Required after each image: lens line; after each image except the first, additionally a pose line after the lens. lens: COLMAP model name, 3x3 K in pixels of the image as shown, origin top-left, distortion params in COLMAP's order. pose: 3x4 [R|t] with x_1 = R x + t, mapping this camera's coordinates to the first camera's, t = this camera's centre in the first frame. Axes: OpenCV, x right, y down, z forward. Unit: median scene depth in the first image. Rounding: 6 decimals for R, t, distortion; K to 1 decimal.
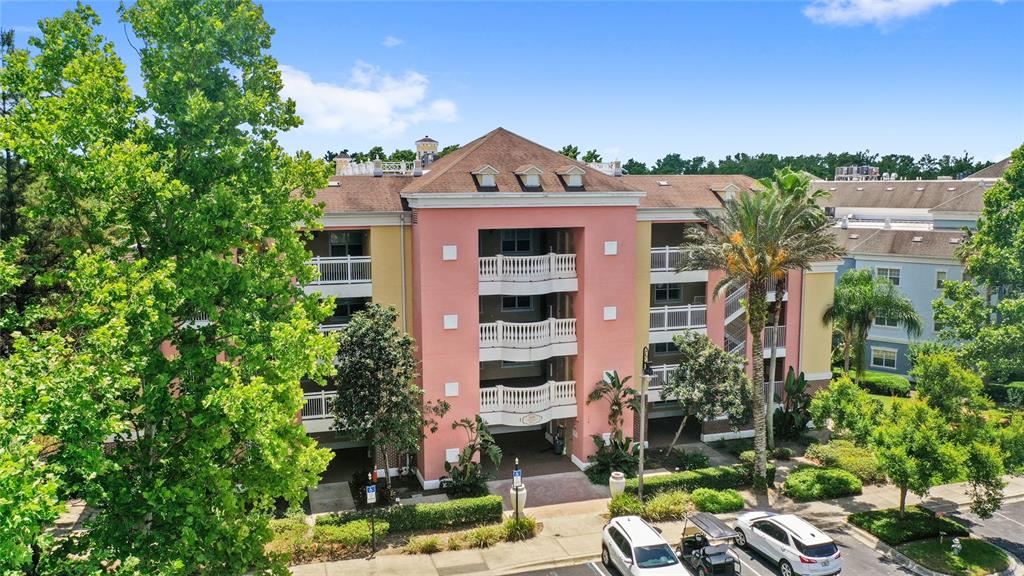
lens RADIAL K [[816.4, 0, 512.0], [0, 816.4, 288.0], [0, 0, 1]] dist [-0.018541, 0.001380]
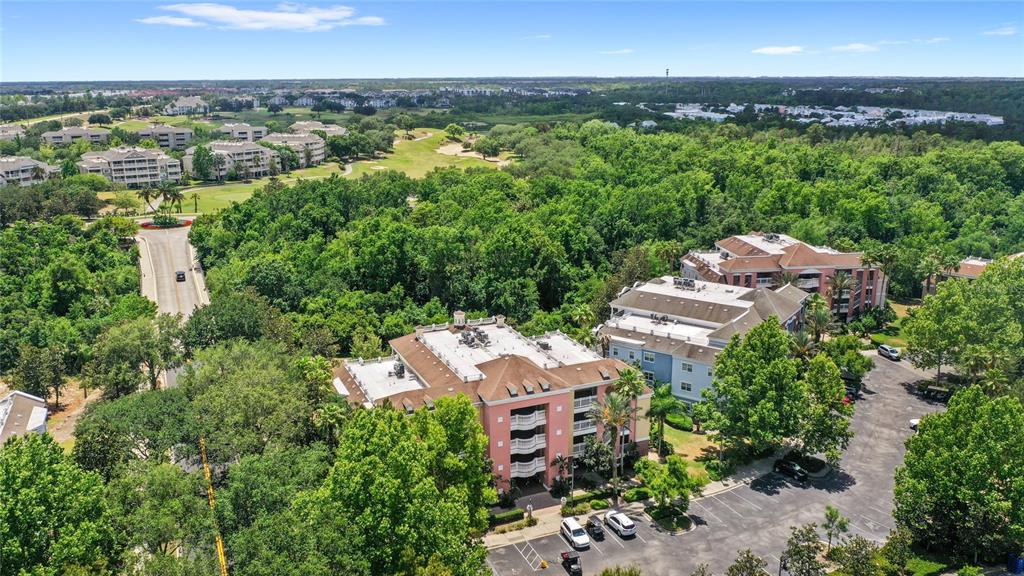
lens RADIAL K [[816.4, 0, 512.0], [0, 816.4, 288.0], [0, 0, 1]] dist [-0.018541, 0.001380]
pose [[0.993220, -0.026361, 0.113224, -0.313222], [0.010808, 0.990671, 0.135846, -0.790246], [-0.115749, -0.133701, 0.984239, -1.485719]]
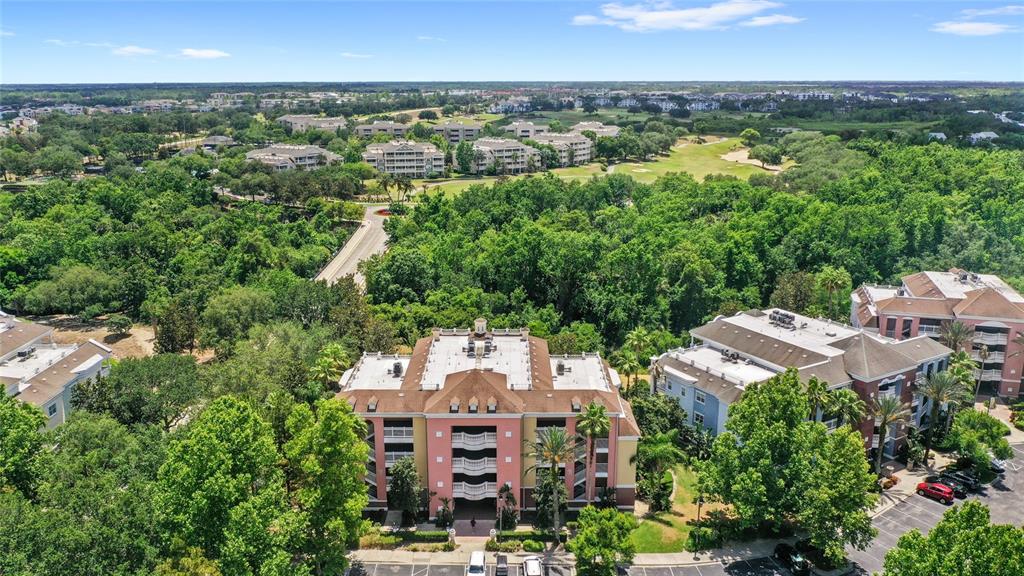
lens RADIAL K [[816.4, 0, 512.0], [0, 816.4, 288.0], [0, 0, 1]] dist [-0.018541, 0.001380]
pose [[0.953924, 0.080124, -0.289154, 0.798566], [-0.040888, 0.989410, 0.139272, -0.816192], [0.297251, -0.121032, 0.947097, -1.216154]]
